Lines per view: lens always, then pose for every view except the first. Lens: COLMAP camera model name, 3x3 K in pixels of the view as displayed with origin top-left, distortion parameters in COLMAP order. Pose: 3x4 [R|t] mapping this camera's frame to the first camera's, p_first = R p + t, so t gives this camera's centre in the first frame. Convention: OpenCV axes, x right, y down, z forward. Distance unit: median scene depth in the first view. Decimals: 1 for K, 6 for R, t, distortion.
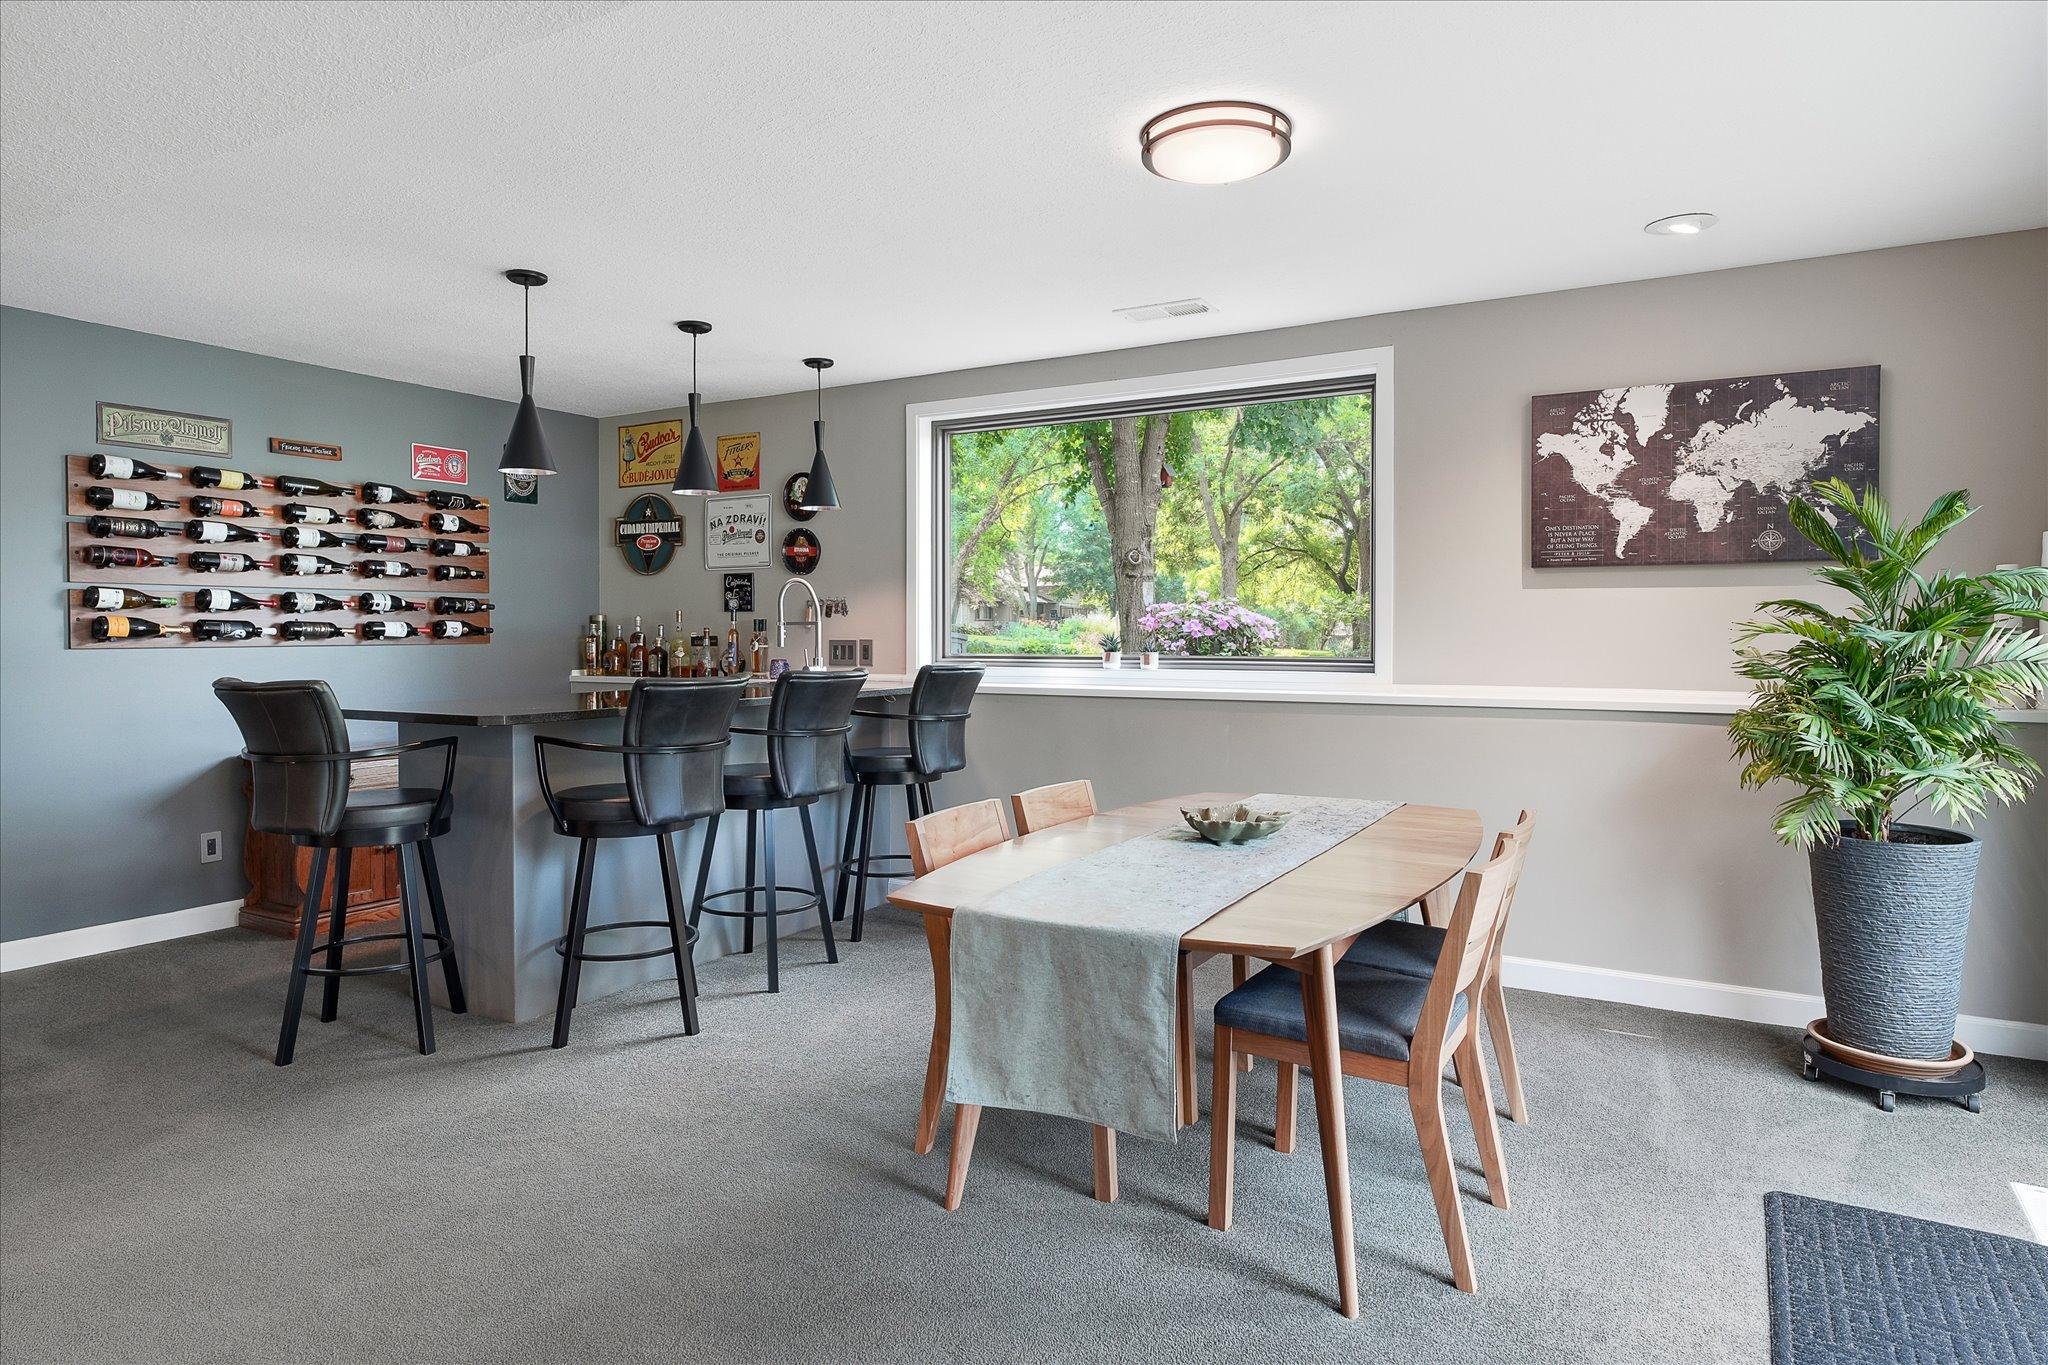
lens RADIAL K [[1200.3, 0, 1023.5], [0, 1200.3, 668.5], [0, 0, 1]] dist [-0.004059, -0.000879]
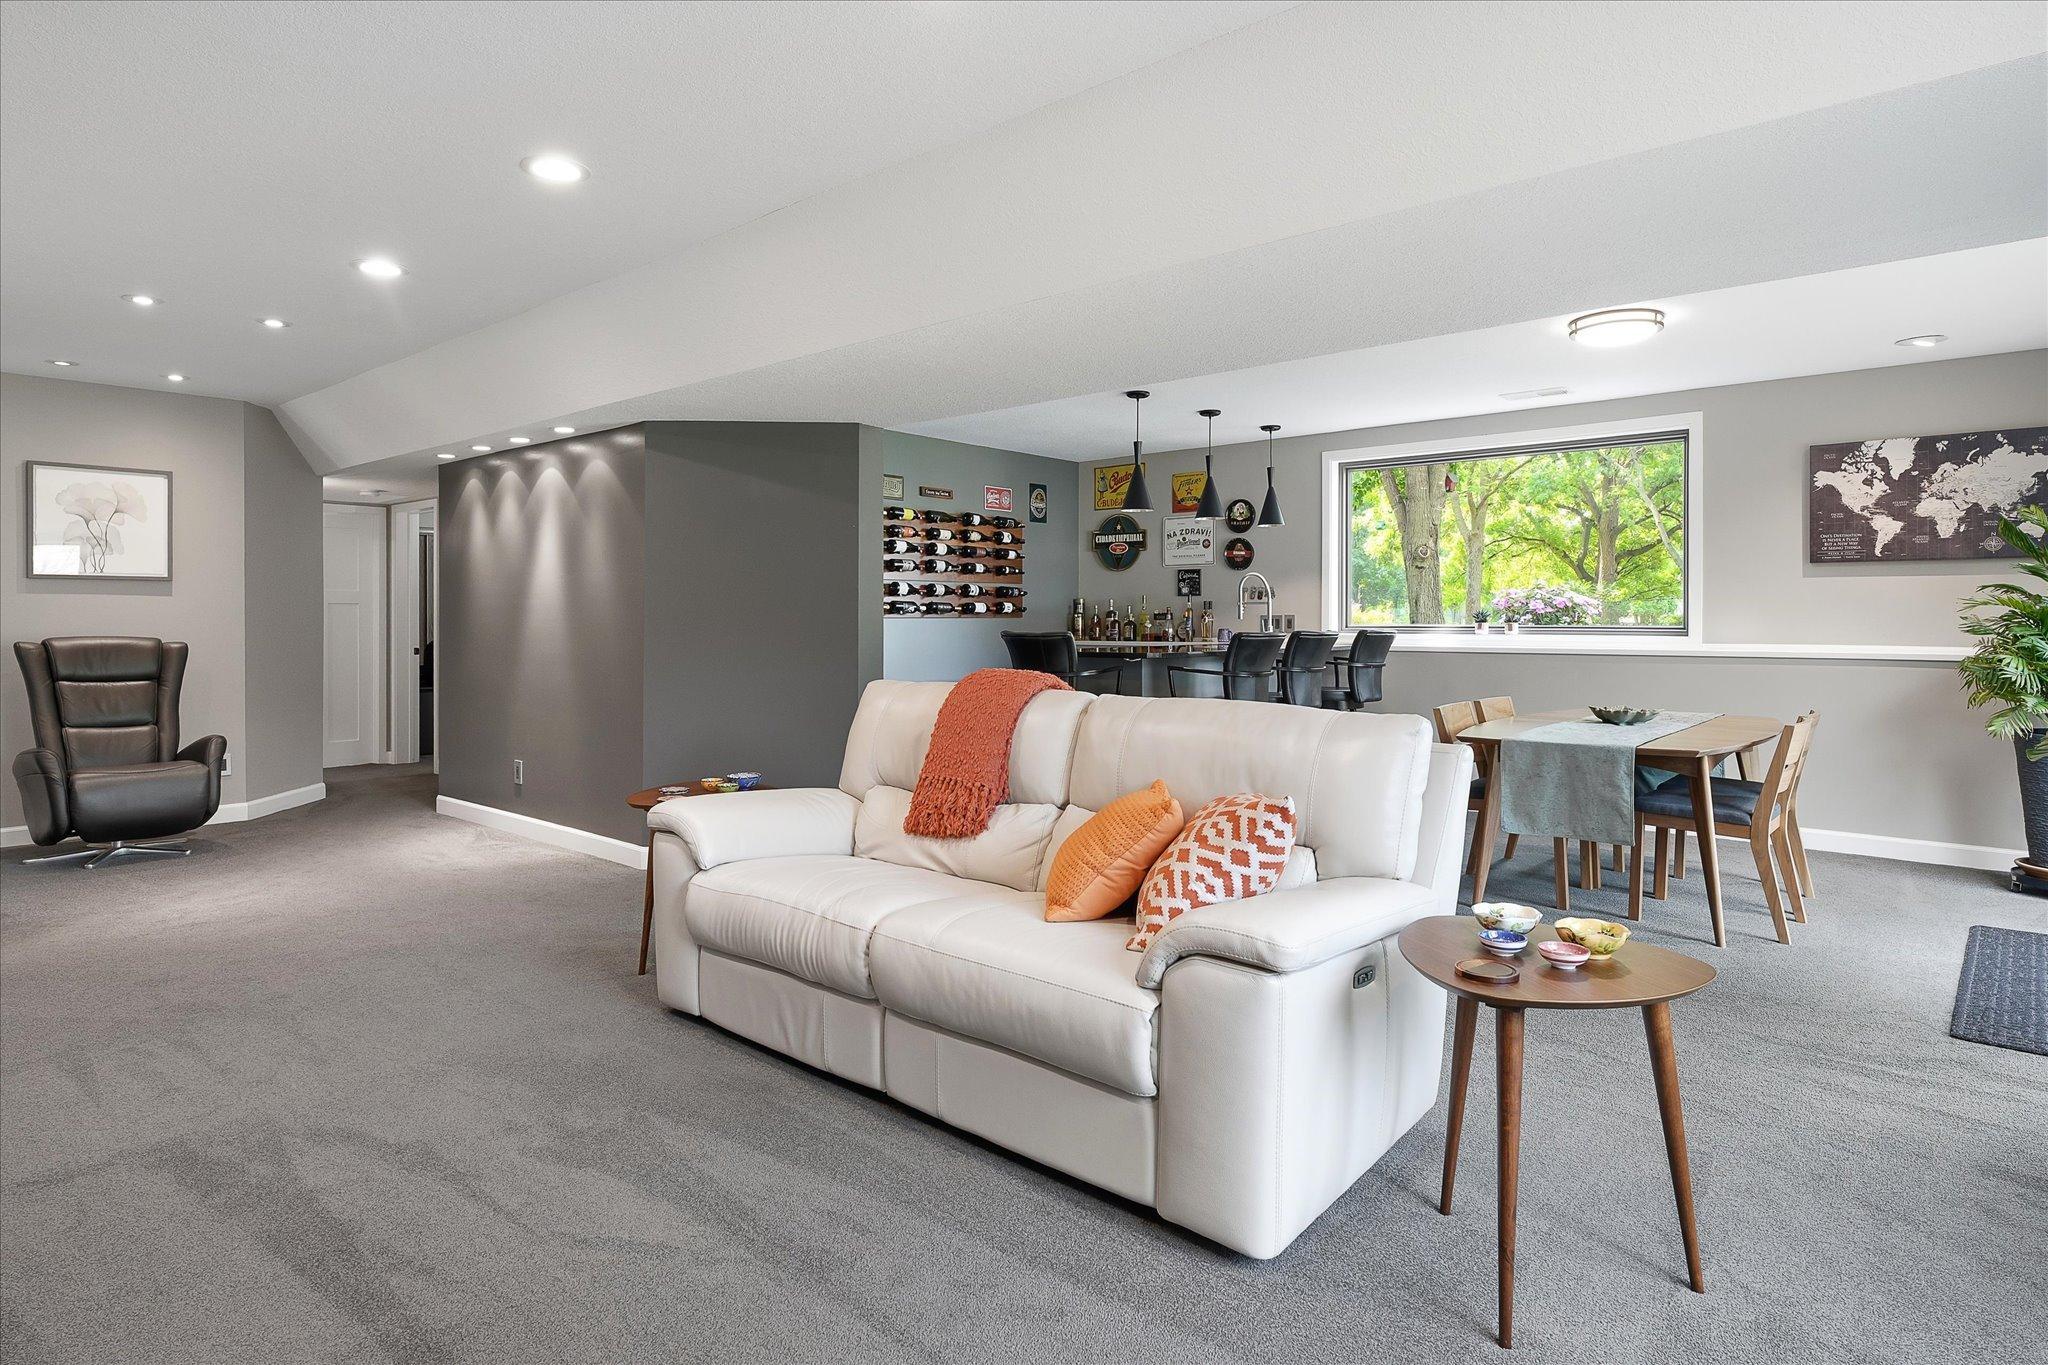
lens RADIAL K [[1110.1, 0, 1033.2], [0, 1110.1, 637.0], [0, 0, 1]] dist [-0.000805, -0.000532]
pose [[0.981182, 0.004455, -0.193034, -0.223612], [-0.007174, 0.999885, -0.013391, 0.028390], [0.192952, 0.014524, 0.981101, -0.465796]]
